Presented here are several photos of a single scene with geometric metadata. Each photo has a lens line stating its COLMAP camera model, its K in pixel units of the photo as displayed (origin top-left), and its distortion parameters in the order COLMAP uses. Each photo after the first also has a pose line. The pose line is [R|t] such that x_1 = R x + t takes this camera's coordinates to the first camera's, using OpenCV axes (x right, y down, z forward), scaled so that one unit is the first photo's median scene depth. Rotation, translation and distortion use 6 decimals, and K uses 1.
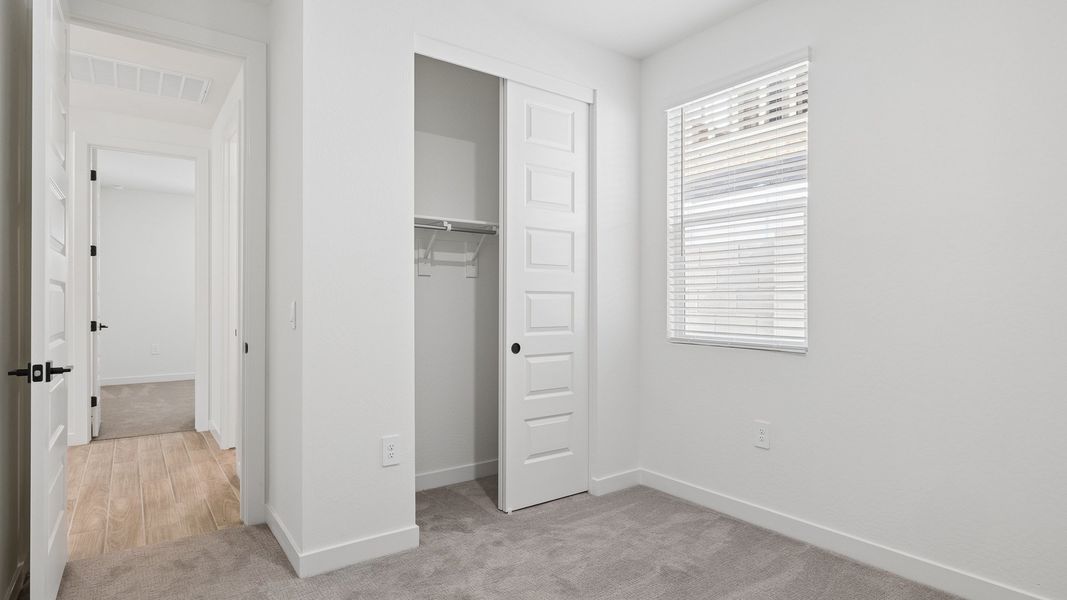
lens RADIAL K [[551.7, 0, 536.5], [0, 551.7, 305.7], [0, 0, 1]] dist [0.000922, 0.000751]
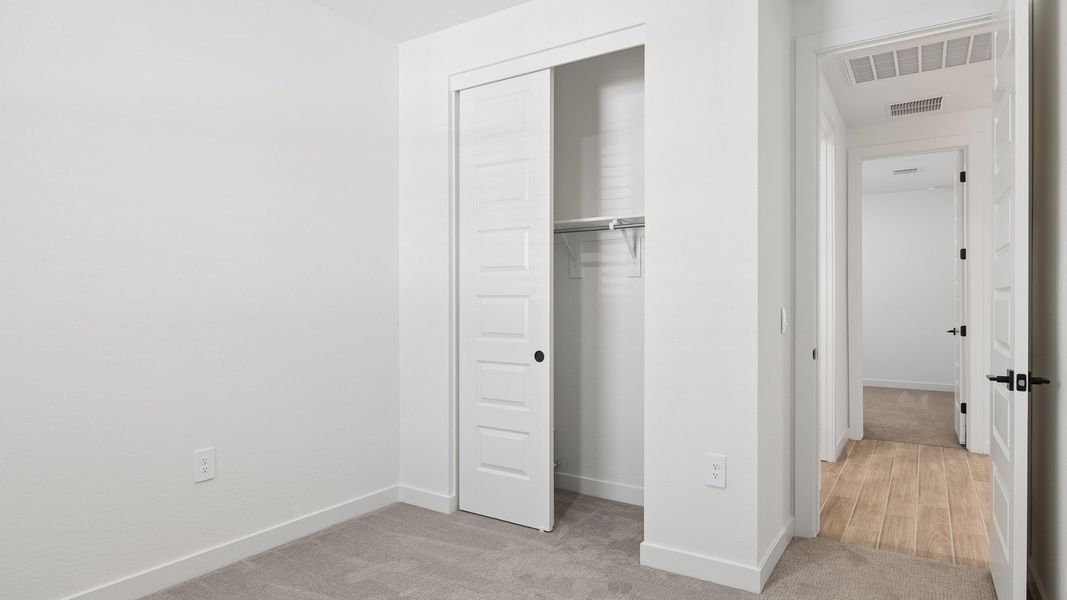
lens RADIAL K [[624.5, 0, 537.7], [0, 624.5, 299.7], [0, 0, 1]] dist [0.019297, -0.009285]
pose [[-0.373757, 0.000031, 0.927527, -1.497335], [0.006538, 0.999975, 0.002601, -0.023238], [-0.927503, 0.007036, -0.373748, 2.037270]]
